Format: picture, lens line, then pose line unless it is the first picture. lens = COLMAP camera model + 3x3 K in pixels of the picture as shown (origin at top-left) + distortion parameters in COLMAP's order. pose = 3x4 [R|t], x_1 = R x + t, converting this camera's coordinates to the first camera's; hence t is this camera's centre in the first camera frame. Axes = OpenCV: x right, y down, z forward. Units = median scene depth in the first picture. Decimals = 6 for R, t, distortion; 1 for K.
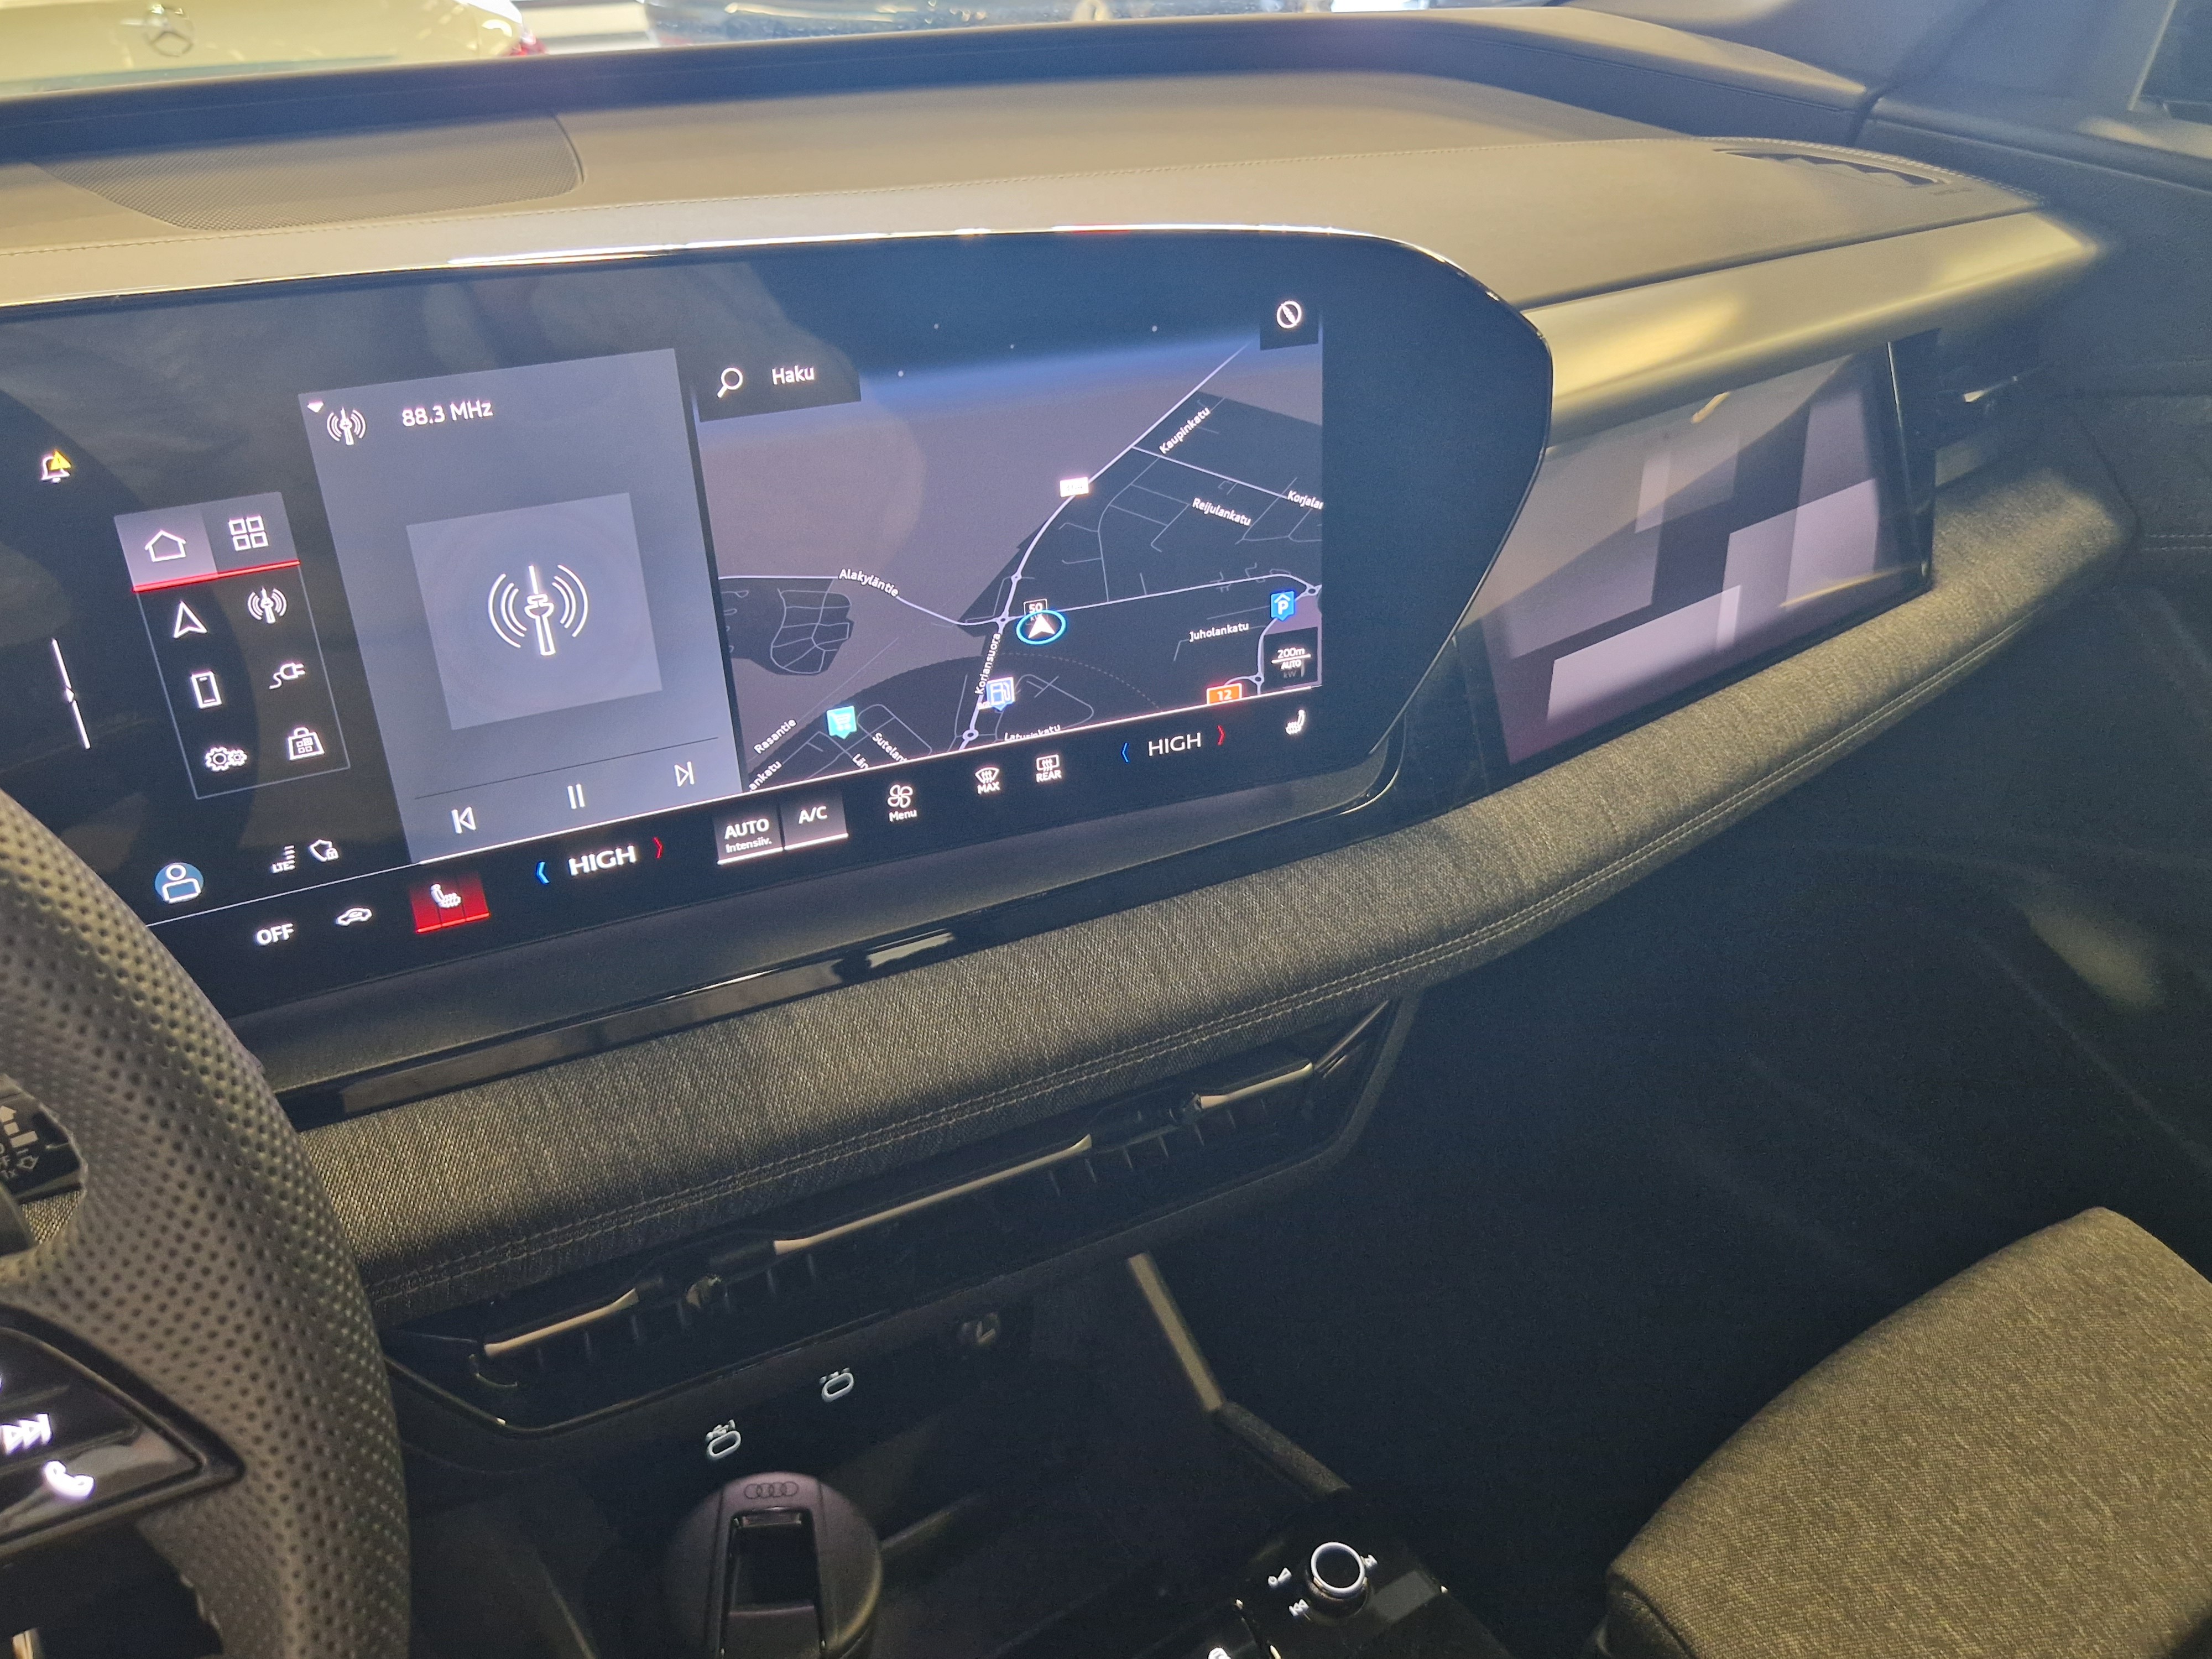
lens RADIAL K [[1835.2, 0, 1091.1], [0, 1835.2, 839.5], [0, 0, 1]] dist [0.034276, -0.016716]
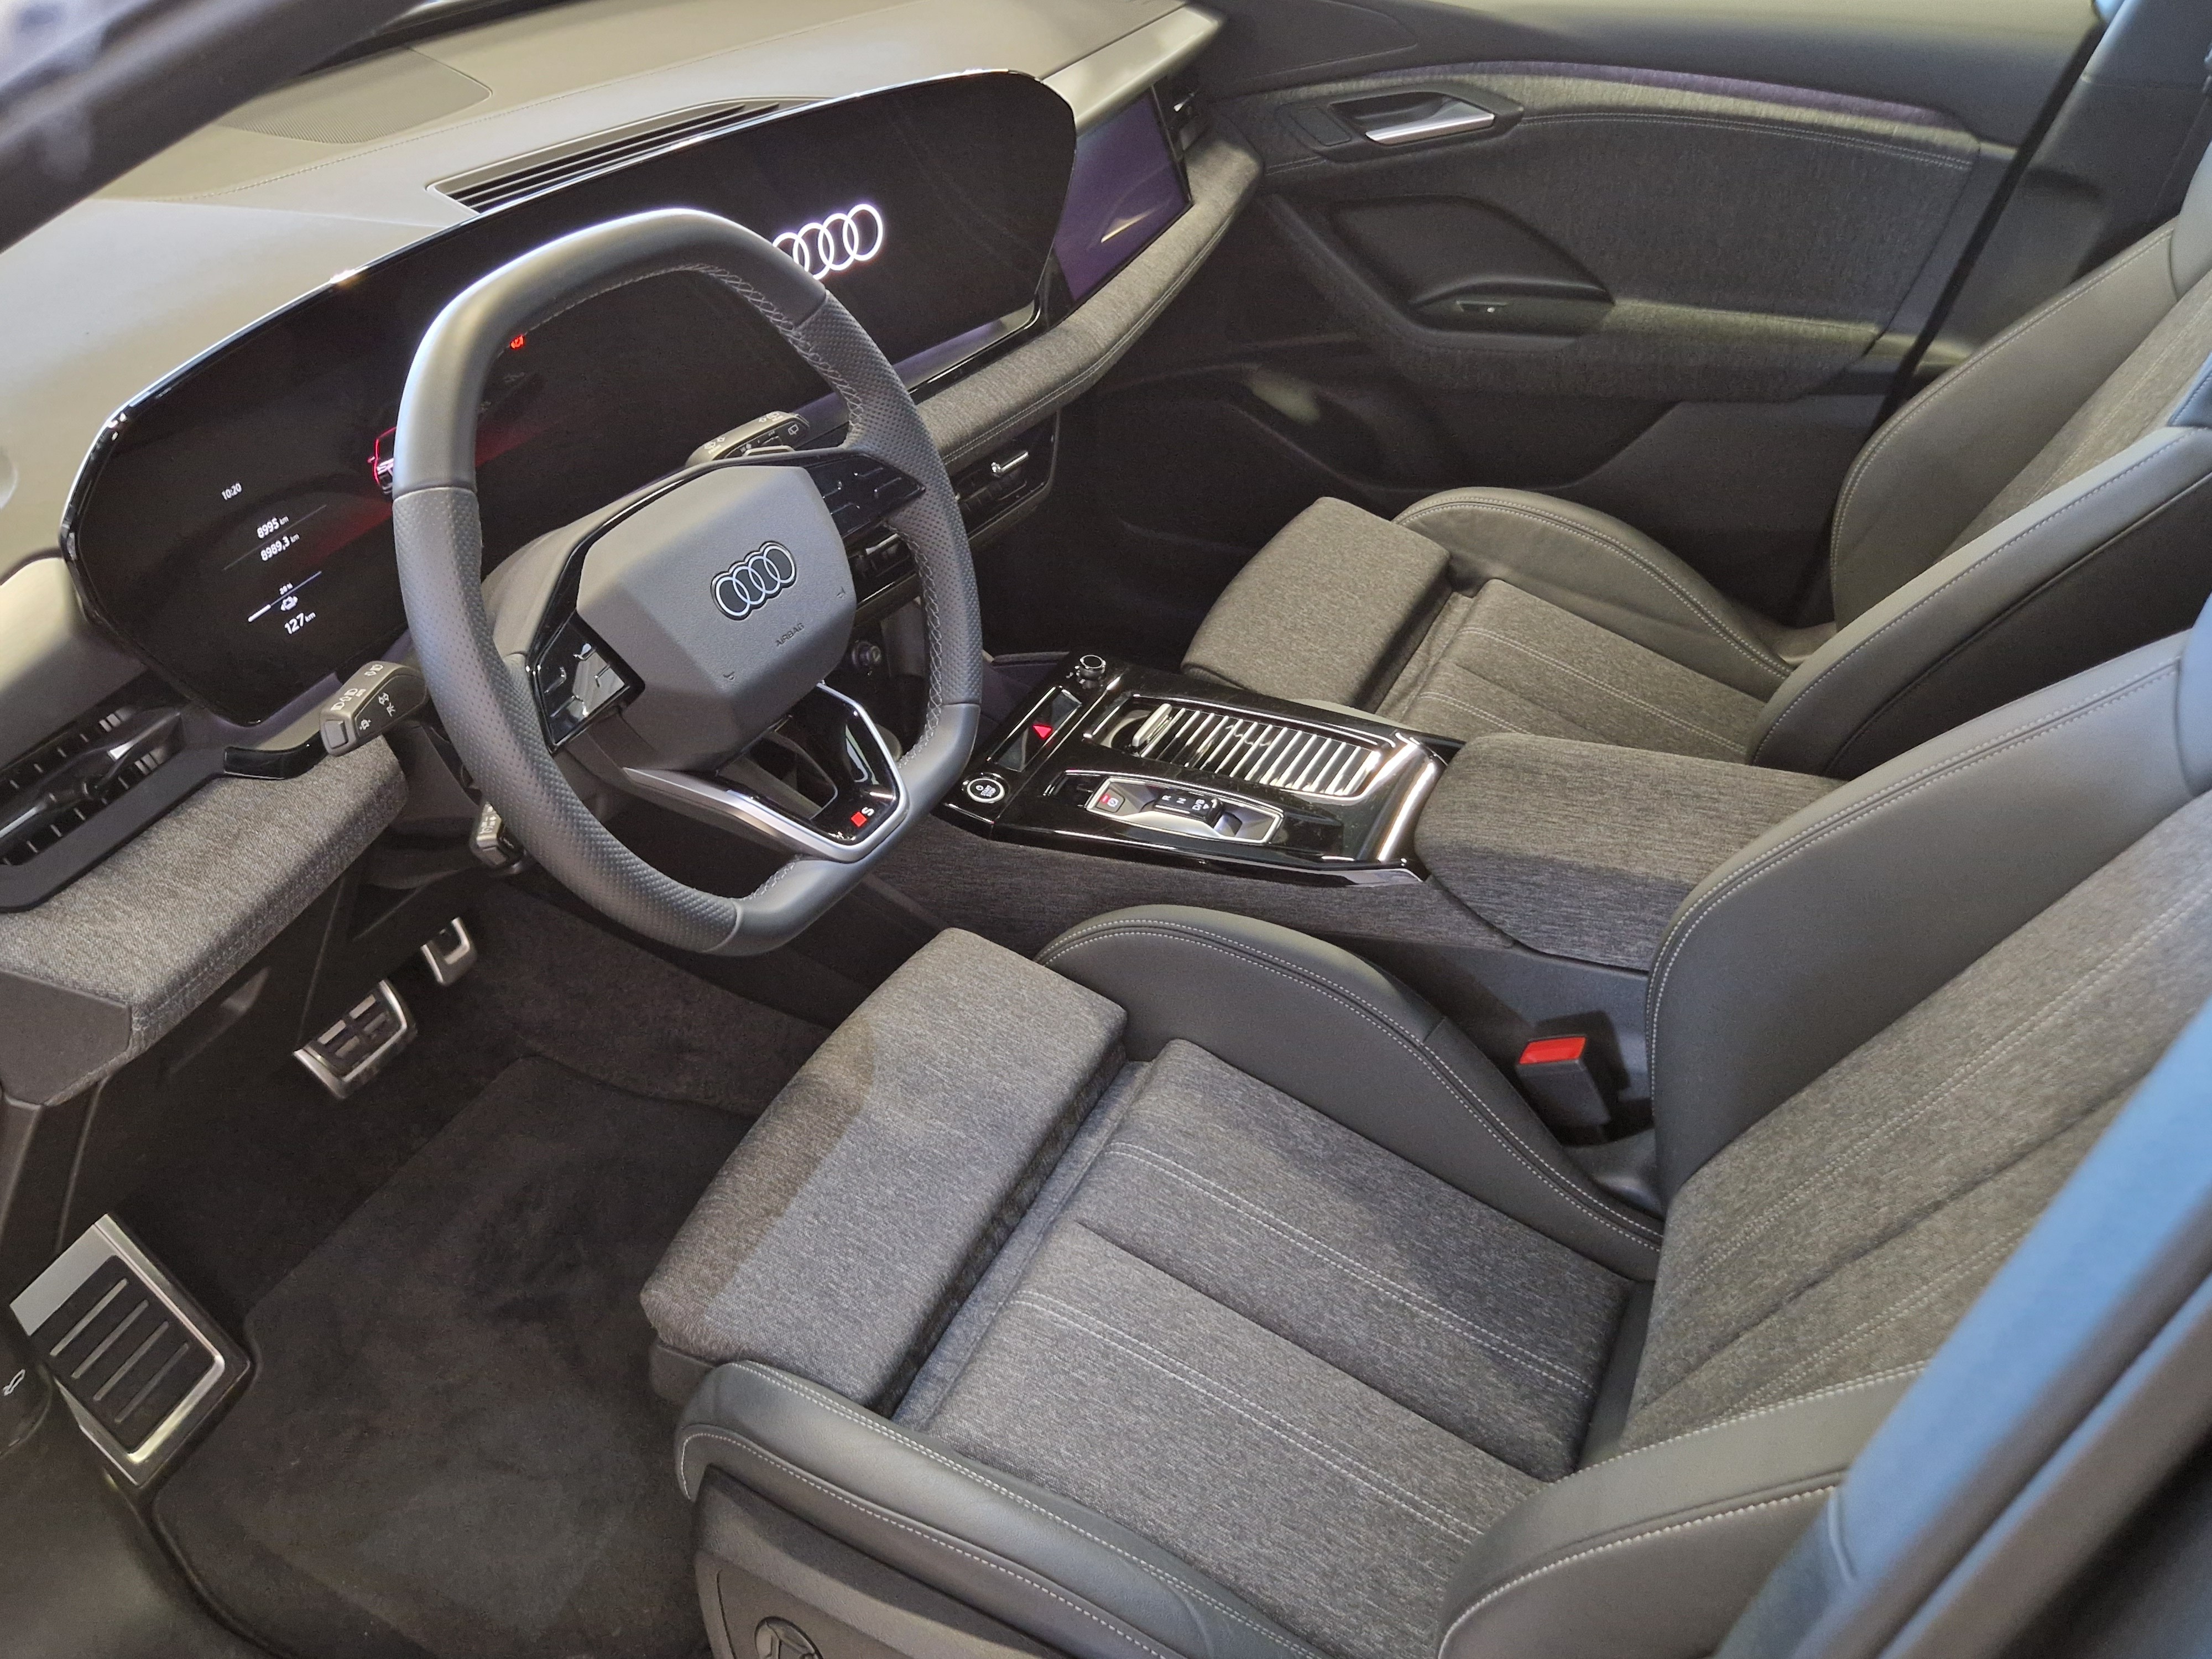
lens RADIAL K [[1835.2, 0, 1091.1], [0, 1835.2, 839.5], [0, 0, 1]] dist [0.034276, -0.016716]
pose [[0.880048, -0.281175, 0.382697, -0.720797], [0.233697, 0.957961, 0.166424, 0.198990], [-0.413403, -0.057026, 0.908761, -0.981916]]
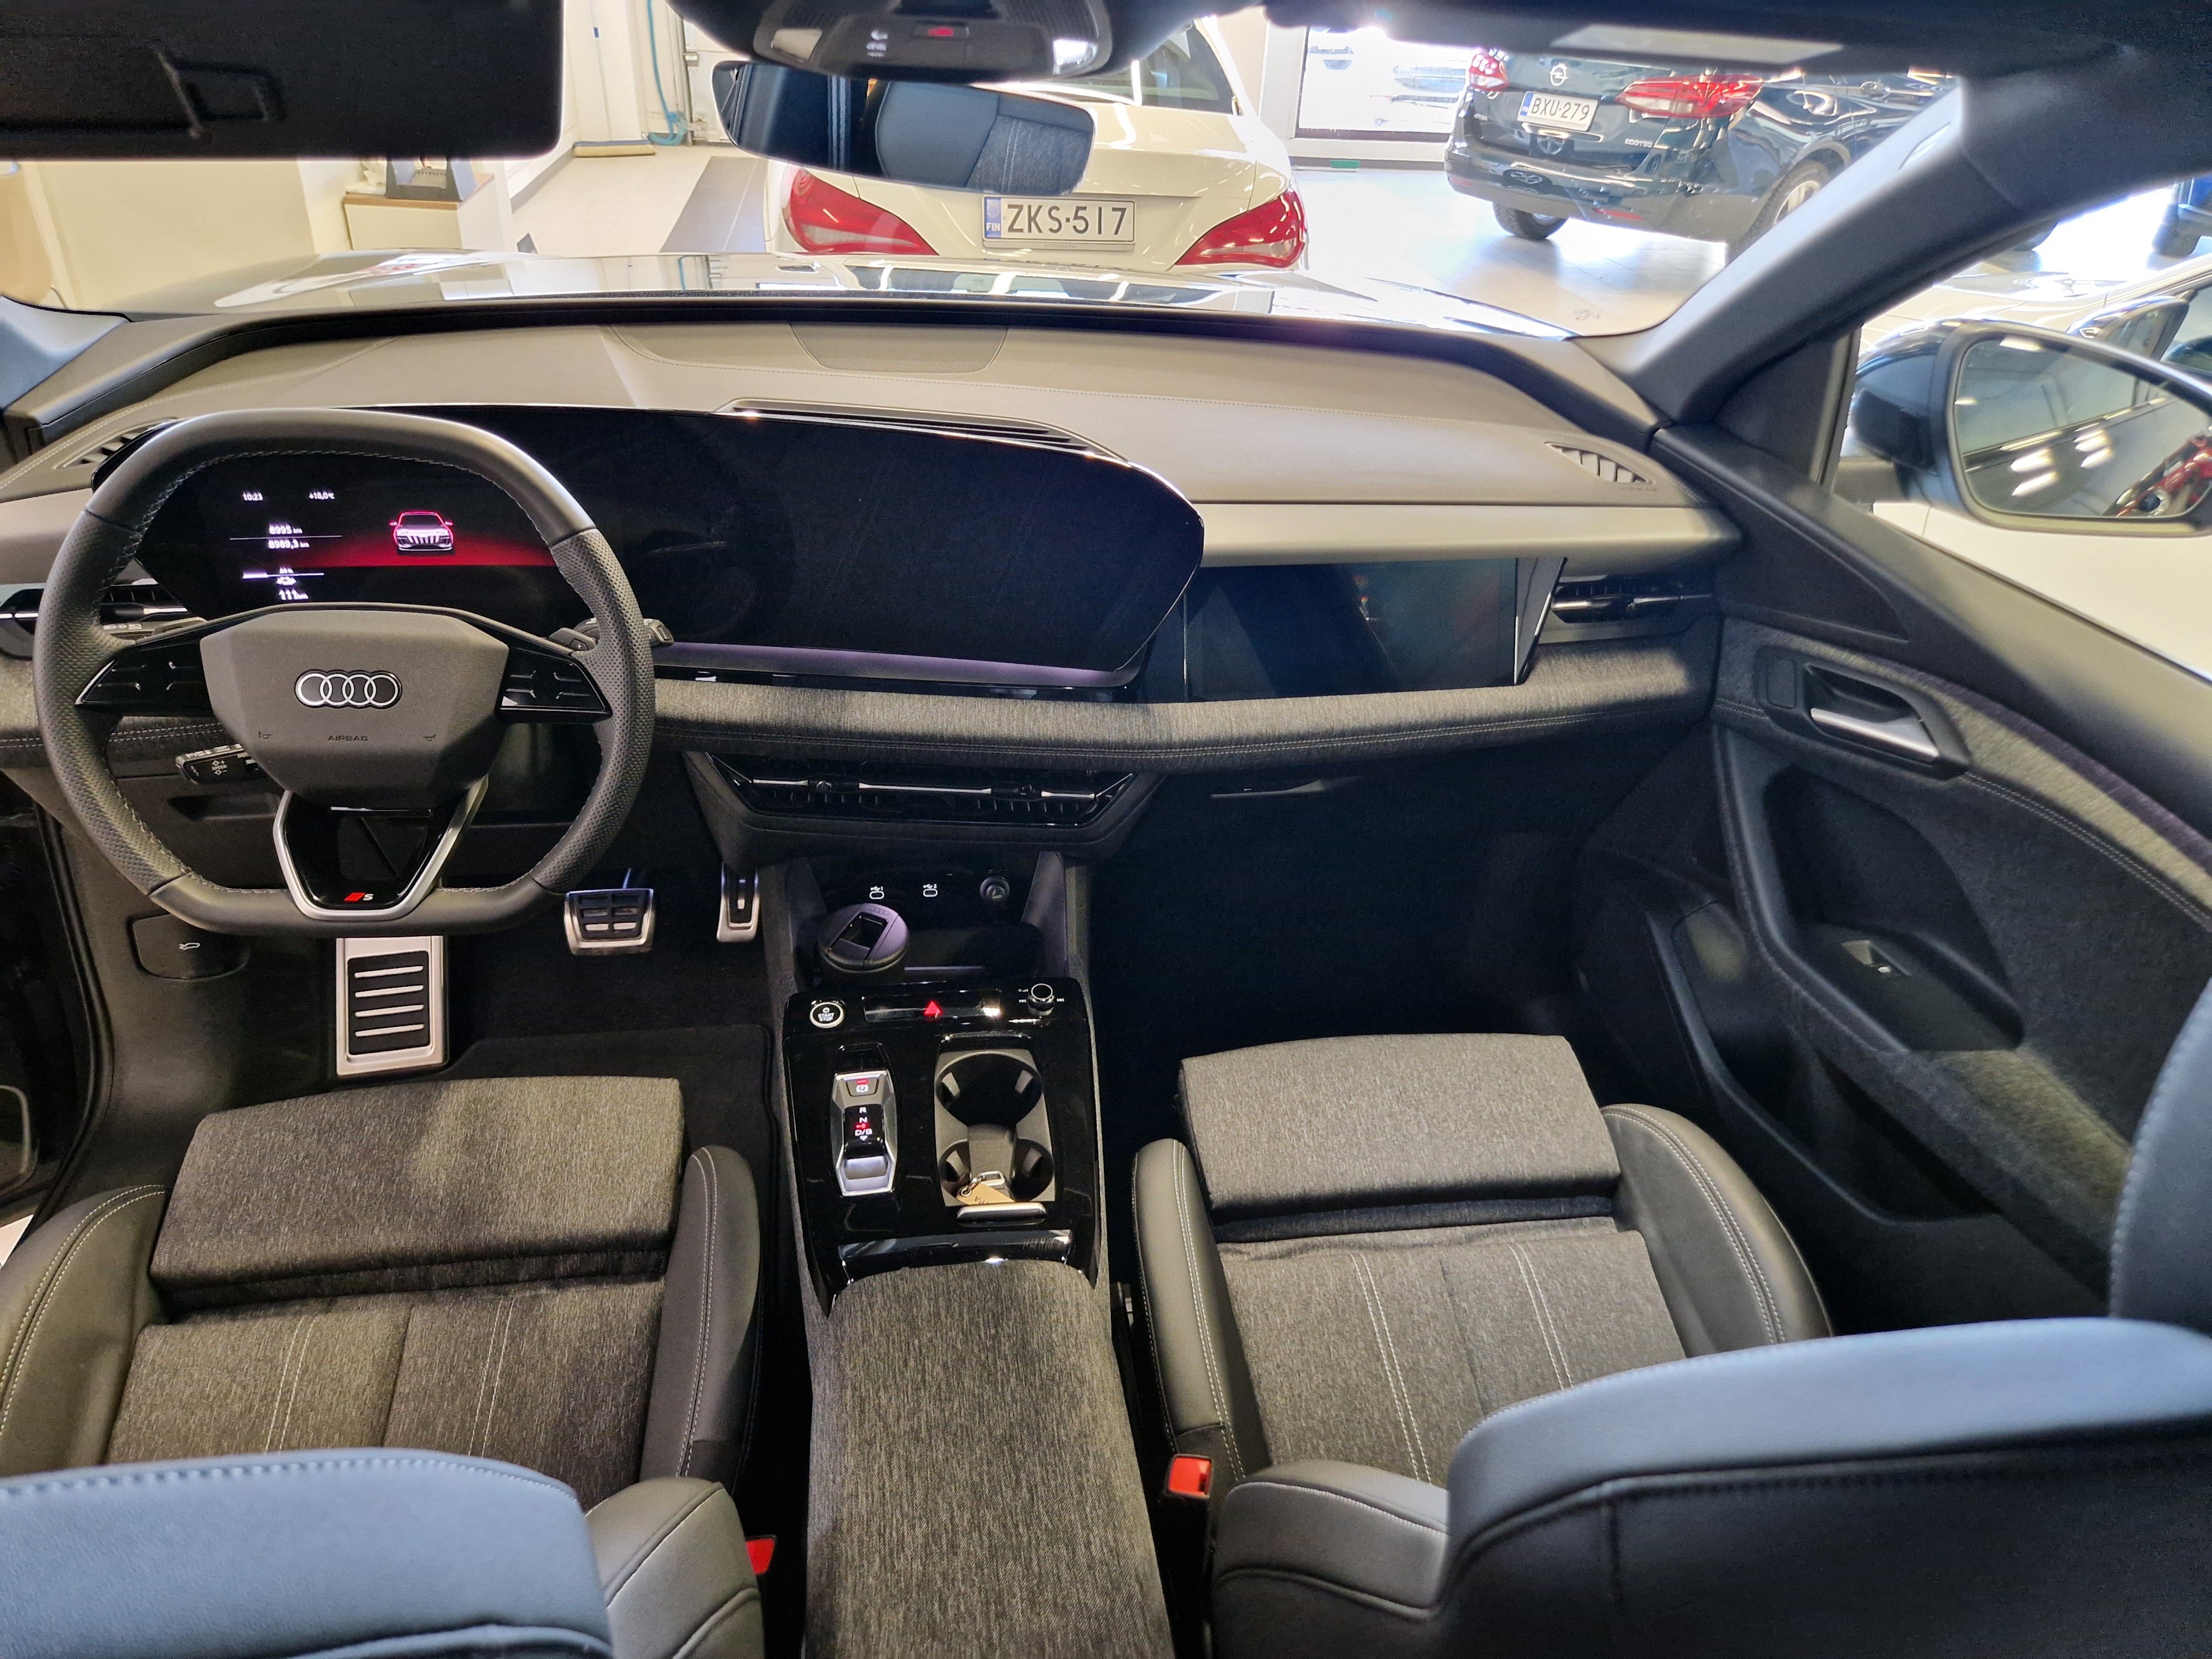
lens RADIAL K [[1514.0, 0, 1106.0], [0, 1514.0, 829.5], [0, 0, 1]] dist [0.052237, -0.000459]
pose [[0.883149, 0.289839, -0.368837, 0.782858], [-0.277652, 0.956734, 0.087006, -0.008379], [0.378097, 0.025569, 0.925413, -0.732497]]
